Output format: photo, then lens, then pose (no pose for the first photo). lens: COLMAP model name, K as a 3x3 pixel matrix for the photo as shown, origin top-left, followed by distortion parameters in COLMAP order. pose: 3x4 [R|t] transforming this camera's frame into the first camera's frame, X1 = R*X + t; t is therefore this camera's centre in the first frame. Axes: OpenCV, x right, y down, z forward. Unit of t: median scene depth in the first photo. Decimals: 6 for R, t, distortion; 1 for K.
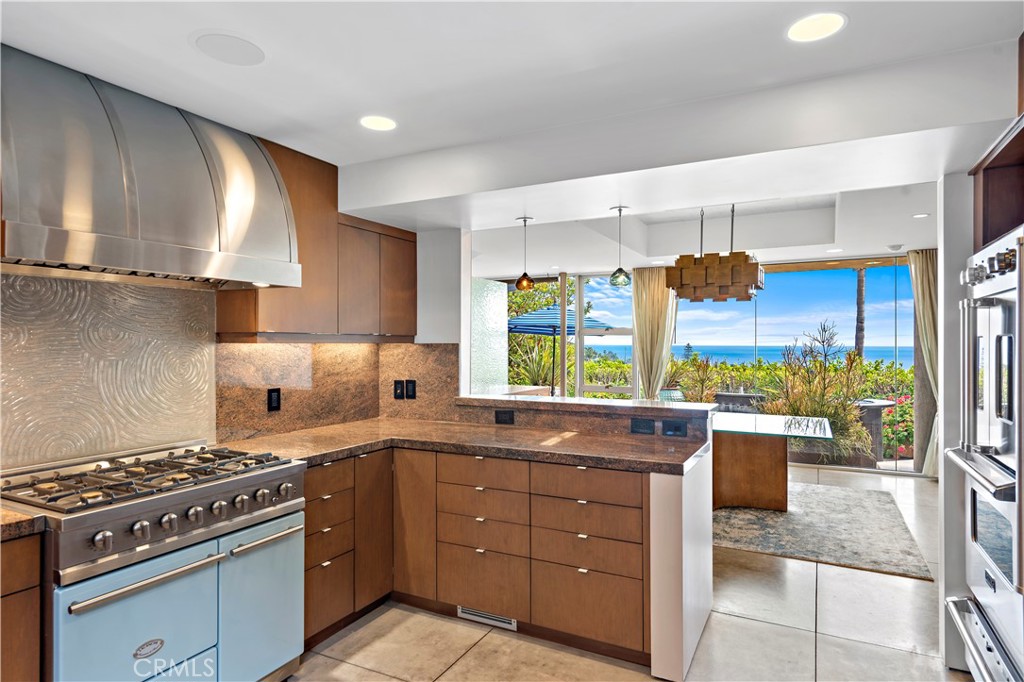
lens RADIAL K [[609.1, 0, 512.2], [0, 609.1, 339.8], [0, 0, 1]] dist [0.014087, -0.005992]
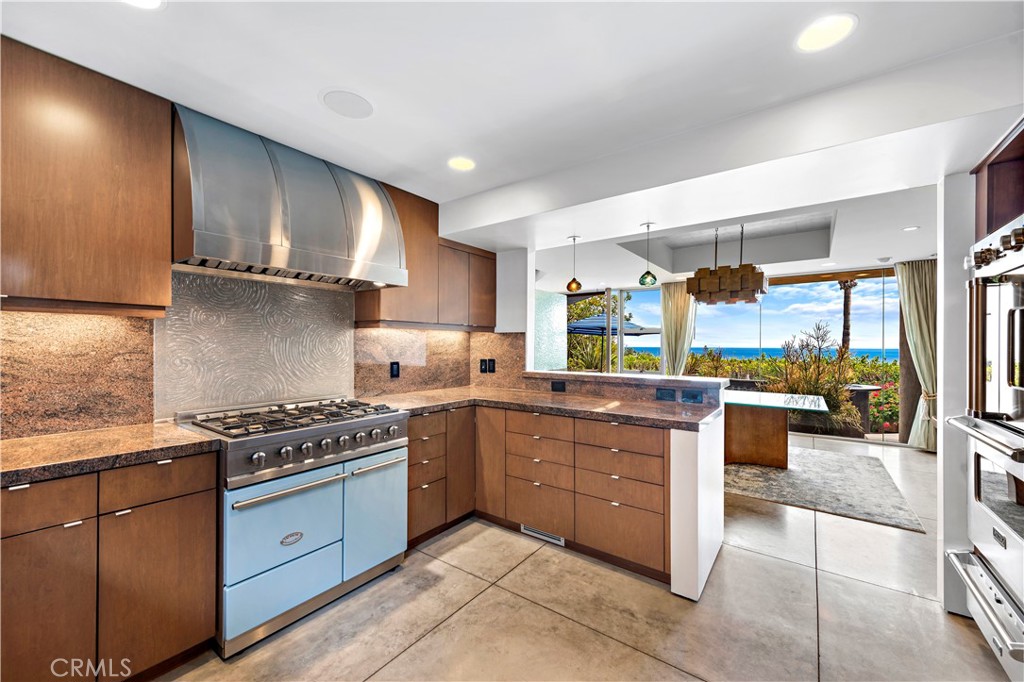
lens RADIAL K [[410.9, 0, 511.3], [0, 410.9, 344.5], [0, 0, 1]] dist [0.011285, -0.002575]
pose [[0.987248, 0.004291, -0.159134, 0.035336], [-0.004335, 0.999991, 0.000072, 0.043738], [0.159133, 0.000619, 0.987257, 0.109906]]
